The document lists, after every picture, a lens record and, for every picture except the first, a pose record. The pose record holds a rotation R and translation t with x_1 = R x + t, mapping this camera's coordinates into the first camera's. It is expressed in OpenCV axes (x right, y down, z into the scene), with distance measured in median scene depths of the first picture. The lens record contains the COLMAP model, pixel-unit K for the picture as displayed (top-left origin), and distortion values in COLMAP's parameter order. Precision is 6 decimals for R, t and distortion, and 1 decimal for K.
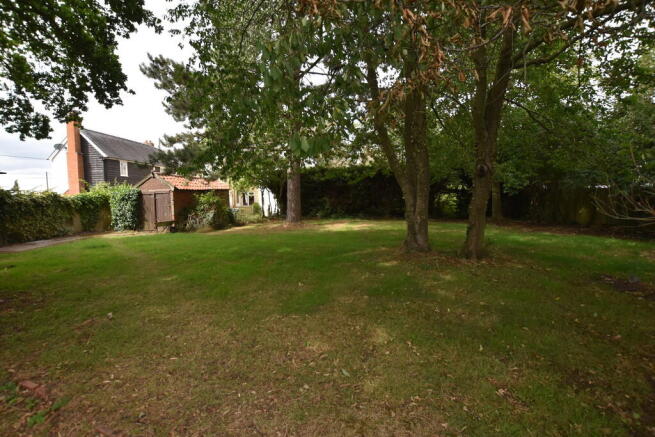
lens RADIAL K [[312.1, 0, 331.5], [0, 312.1, 216.5], [0, 0, 1]] dist [-0.003031, 0.000247]
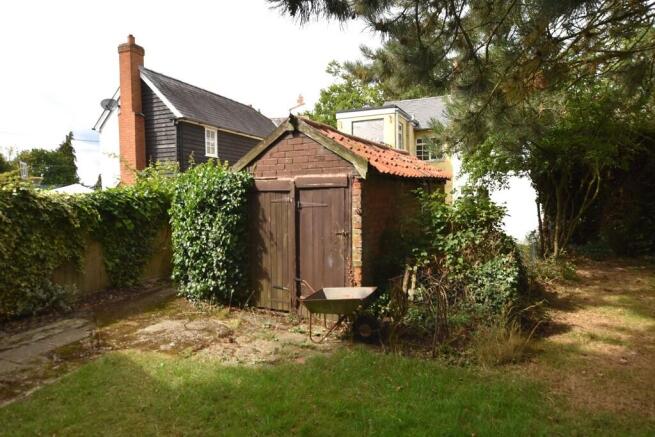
lens RADIAL K [[365.7, 0, 325.6], [0, 365.7, 219.5], [0, 0, 1]] dist [-0.000009, 0.000013]
pose [[0.958123, 0.024826, -0.285279, -0.431736], [-0.023947, 0.999692, 0.006568, -0.046324], [0.285354, 0.000539, 0.958422, 0.662768]]
